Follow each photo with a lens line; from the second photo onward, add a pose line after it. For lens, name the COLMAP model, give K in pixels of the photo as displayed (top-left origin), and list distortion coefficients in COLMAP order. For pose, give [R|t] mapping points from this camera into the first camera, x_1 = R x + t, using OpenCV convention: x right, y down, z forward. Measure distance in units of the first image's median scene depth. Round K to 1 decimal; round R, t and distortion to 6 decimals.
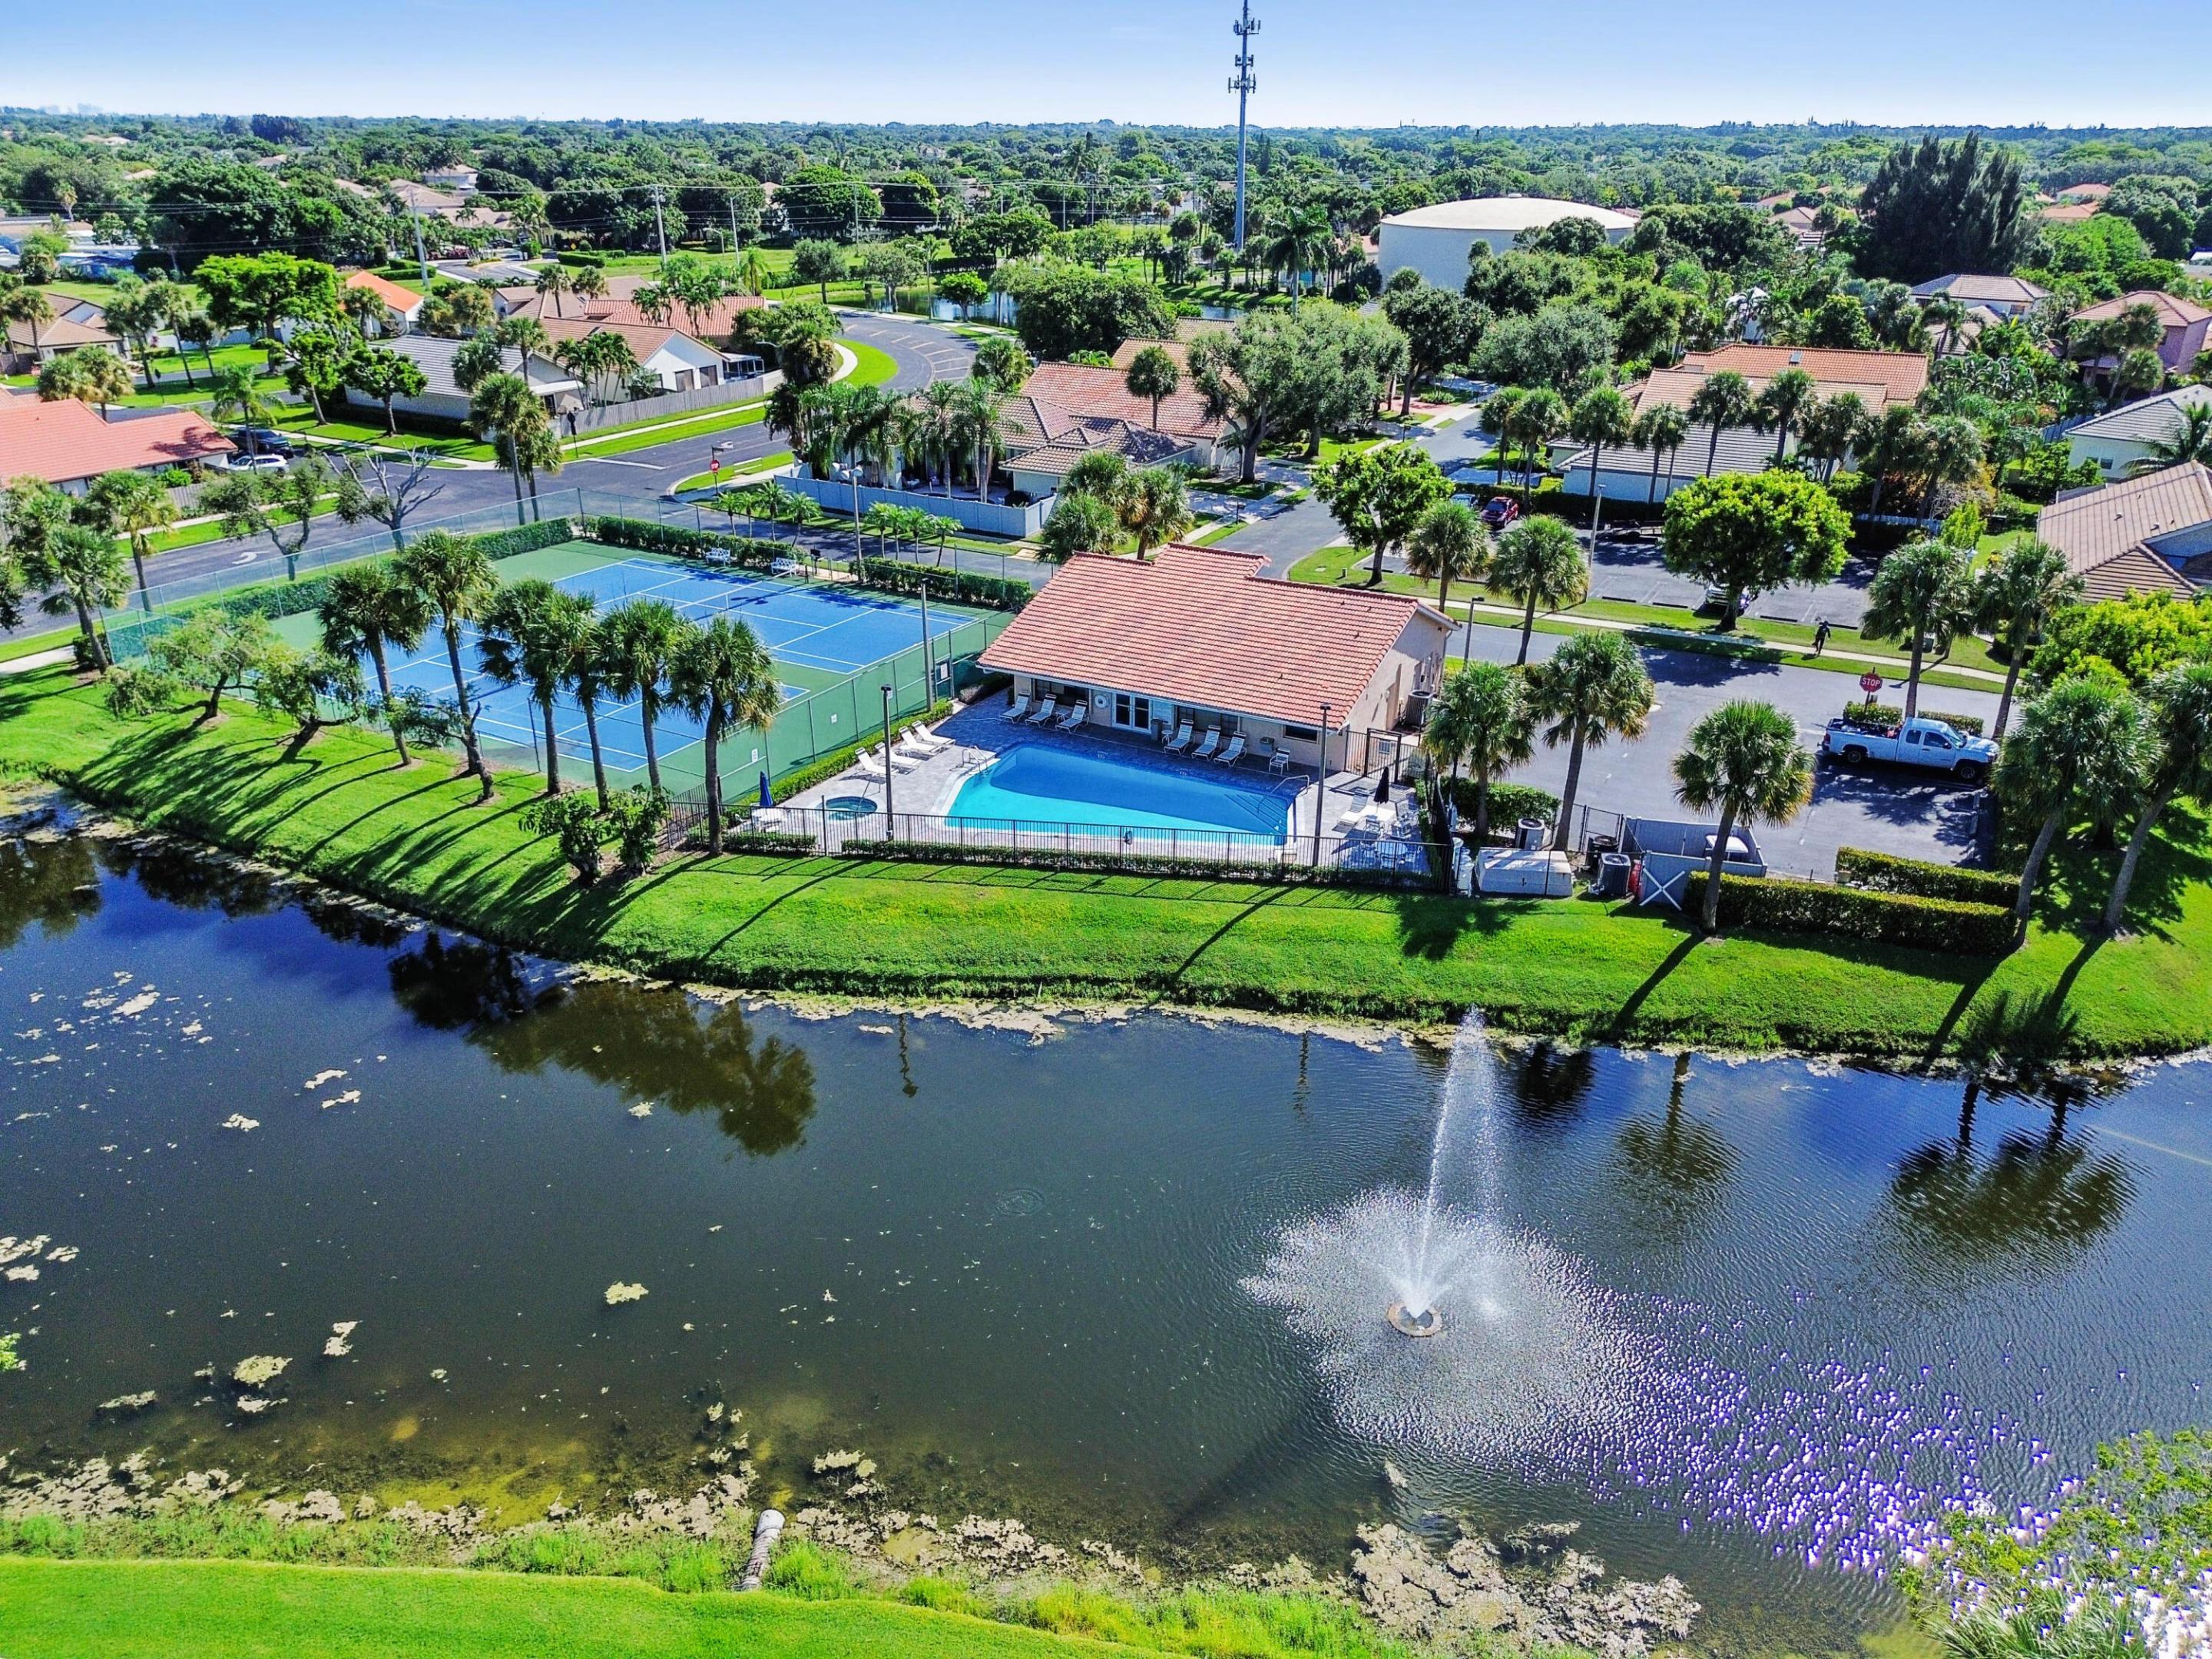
lens RADIAL K [[1576.7, 0, 1106.0], [0, 1576.7, 829.5], [0, 0, 1]] dist [0.072088, -0.073212]
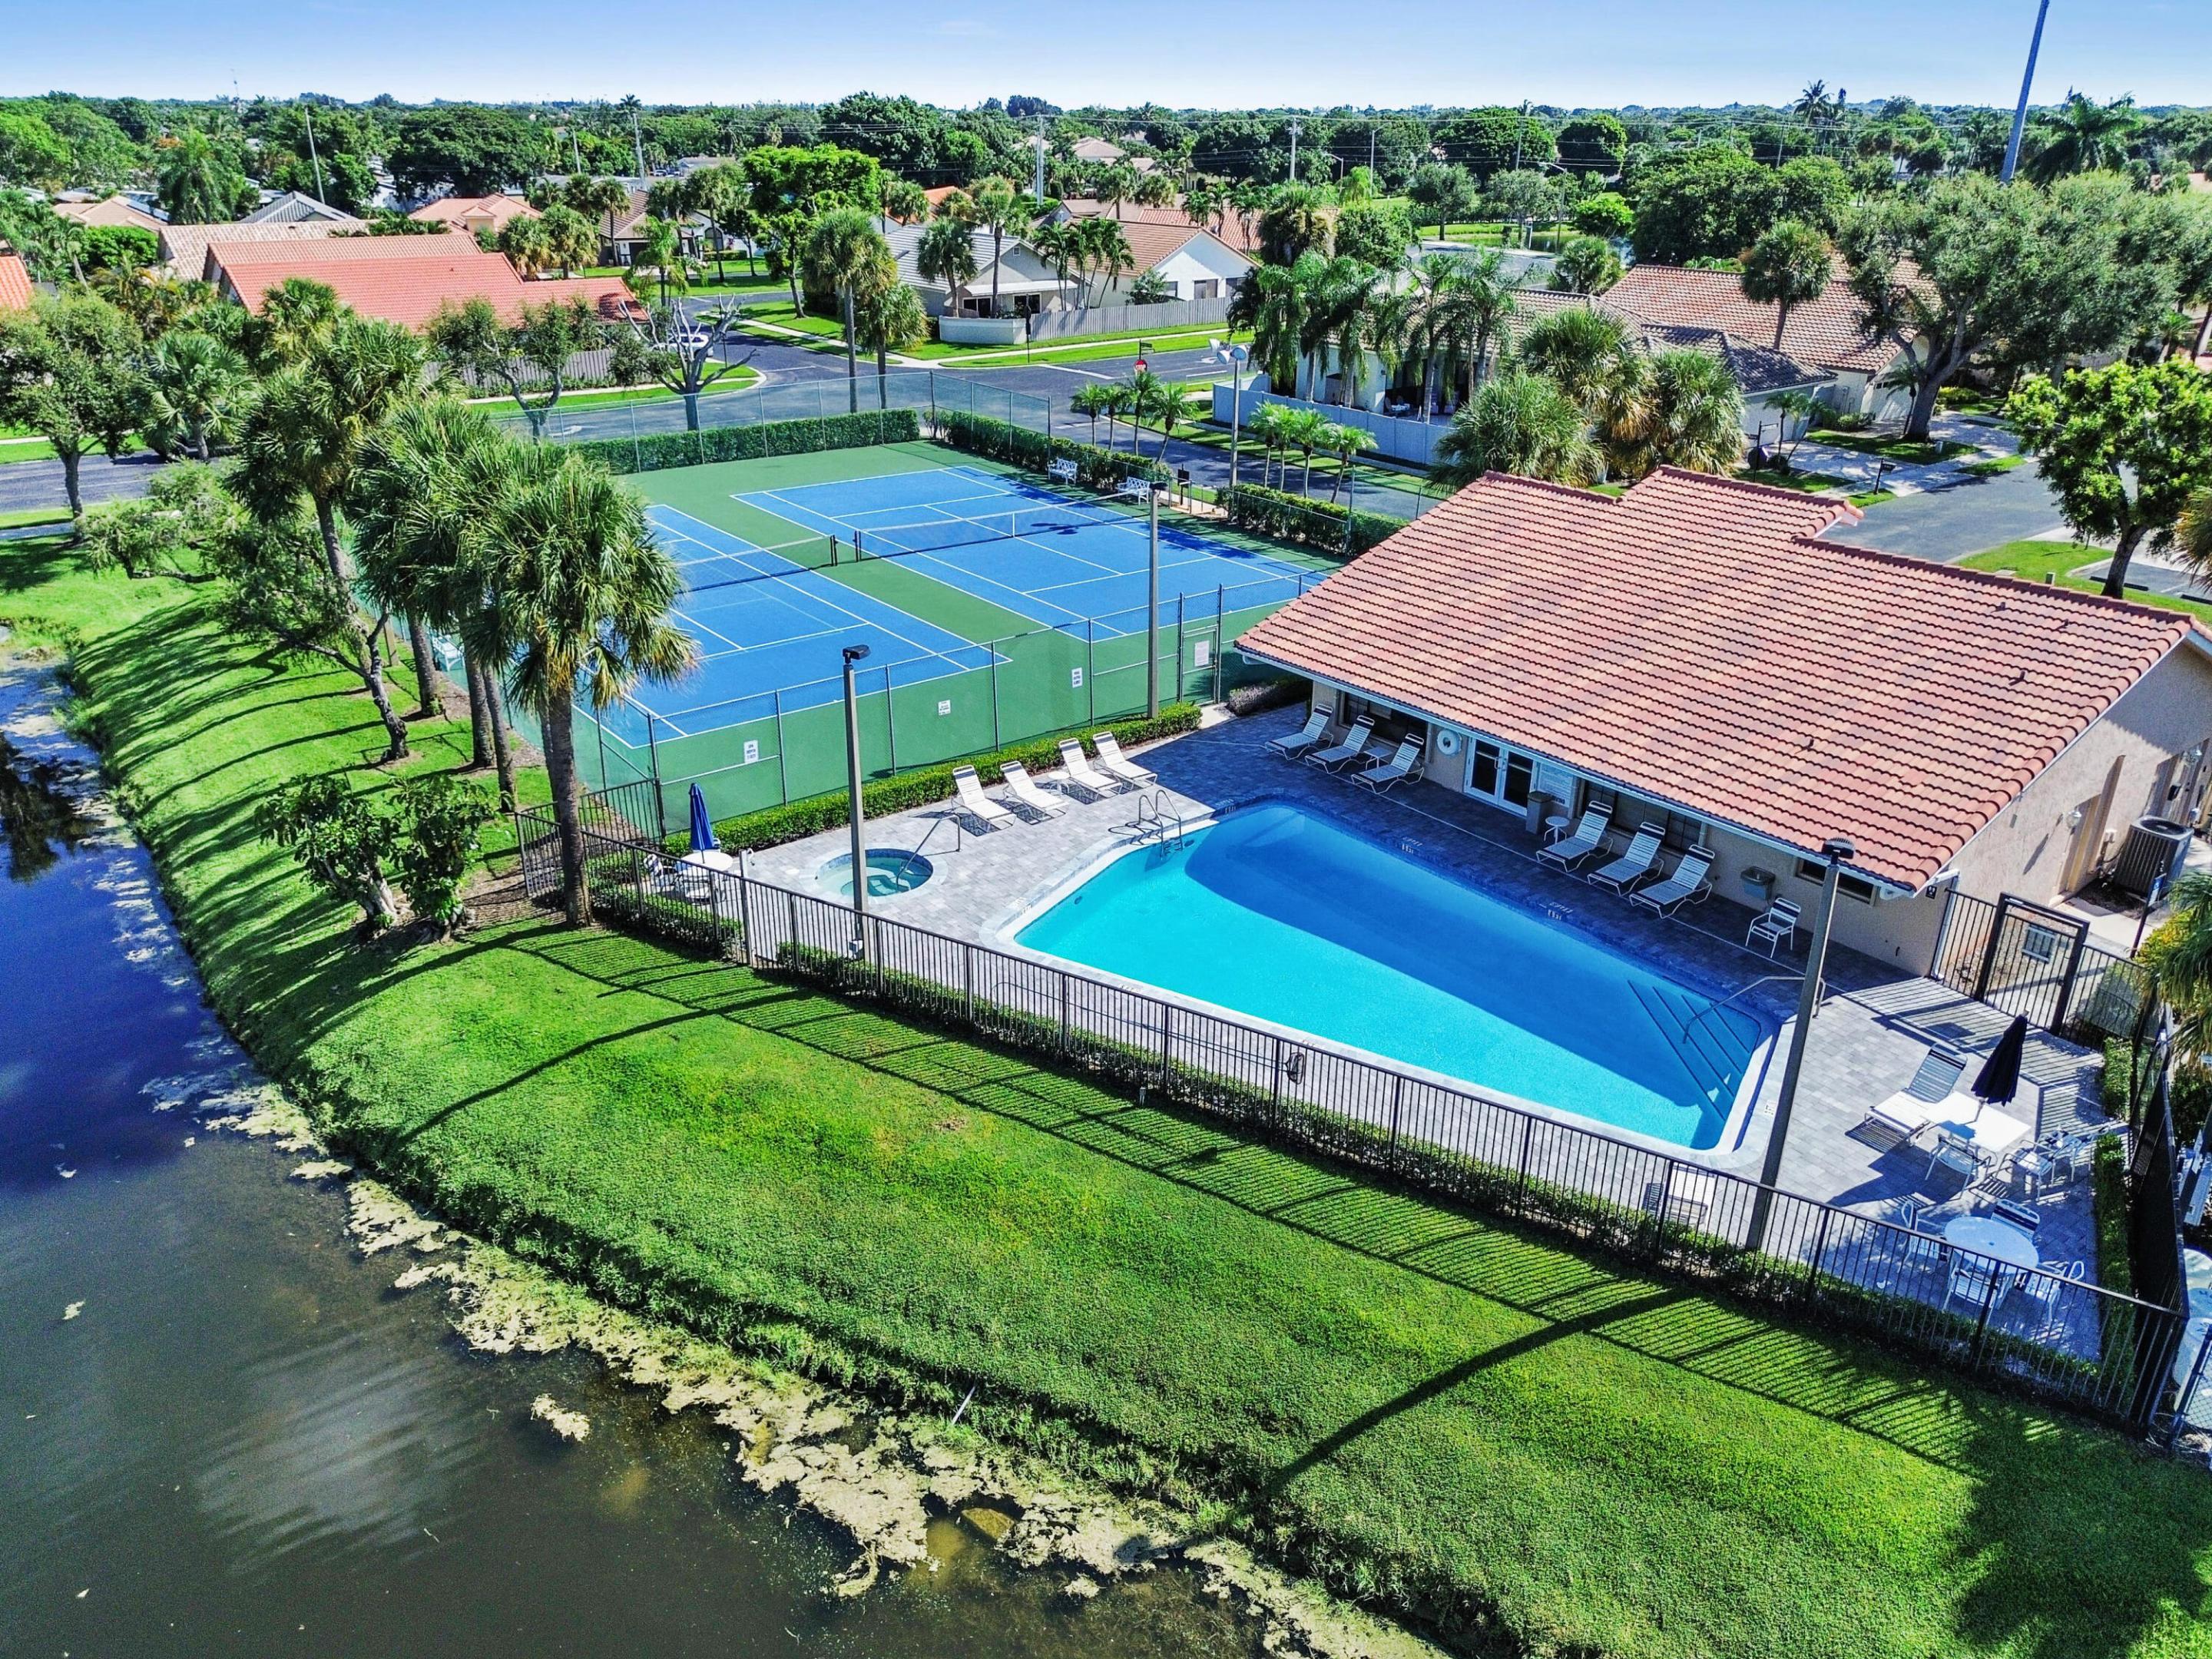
lens RADIAL K [[1576.7, 0, 1106.0], [0, 1576.7, 829.5], [0, 0, 1]] dist [0.072088, -0.073212]
pose [[0.915256, 0.162734, -0.368543, 0.088967], [-0.161381, 0.986281, 0.034720, -0.050642], [0.369137, 0.027698, 0.928962, 0.448572]]
